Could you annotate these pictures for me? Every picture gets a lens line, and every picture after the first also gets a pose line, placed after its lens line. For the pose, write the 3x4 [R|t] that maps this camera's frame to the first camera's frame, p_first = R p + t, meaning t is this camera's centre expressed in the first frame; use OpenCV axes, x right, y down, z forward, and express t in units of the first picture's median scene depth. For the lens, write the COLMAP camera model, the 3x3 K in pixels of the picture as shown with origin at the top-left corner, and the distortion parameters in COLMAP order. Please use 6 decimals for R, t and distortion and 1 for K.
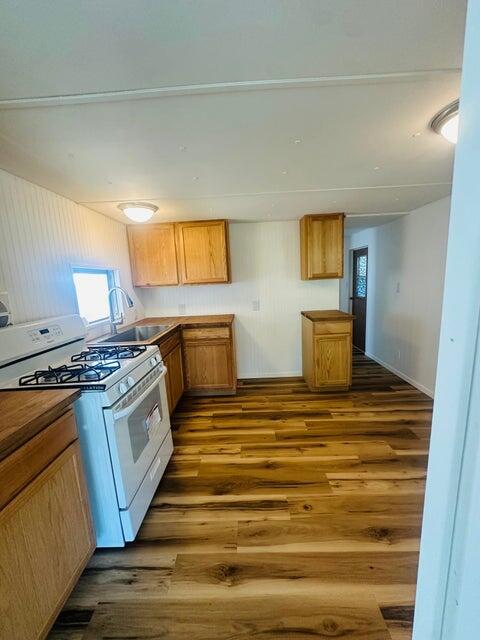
lens RADIAL K [[254.9, 0, 240.0], [0, 254.9, 320.0], [0, 0, 1]] dist [-0.008995, 0.000561]
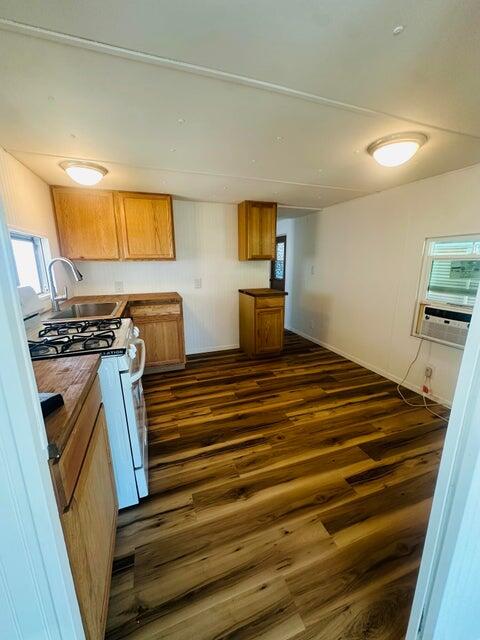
lens RADIAL K [[254.9, 0, 240.0], [0, 254.9, 320.0], [0, 0, 1]] dist [-0.008995, 0.000561]
pose [[0.932076, -0.039389, 0.360115, -0.188822], [0.017830, 0.997854, 0.062998, 0.034634], [-0.361823, -0.052298, 0.930779, -0.043745]]
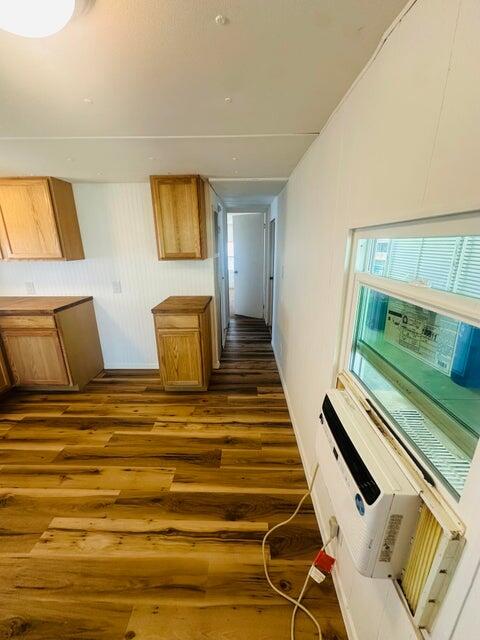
lens RADIAL K [[255.5, 0, 240.0], [0, 255.5, 320.0], [0, 0, 1]] dist [-0.000511, 0.000181]
pose [[0.999135, 0.037505, 0.017979, 0.547009], [-0.039536, 0.990655, 0.130537, -0.090067], [-0.012915, -0.131135, 0.991280, 0.168030]]
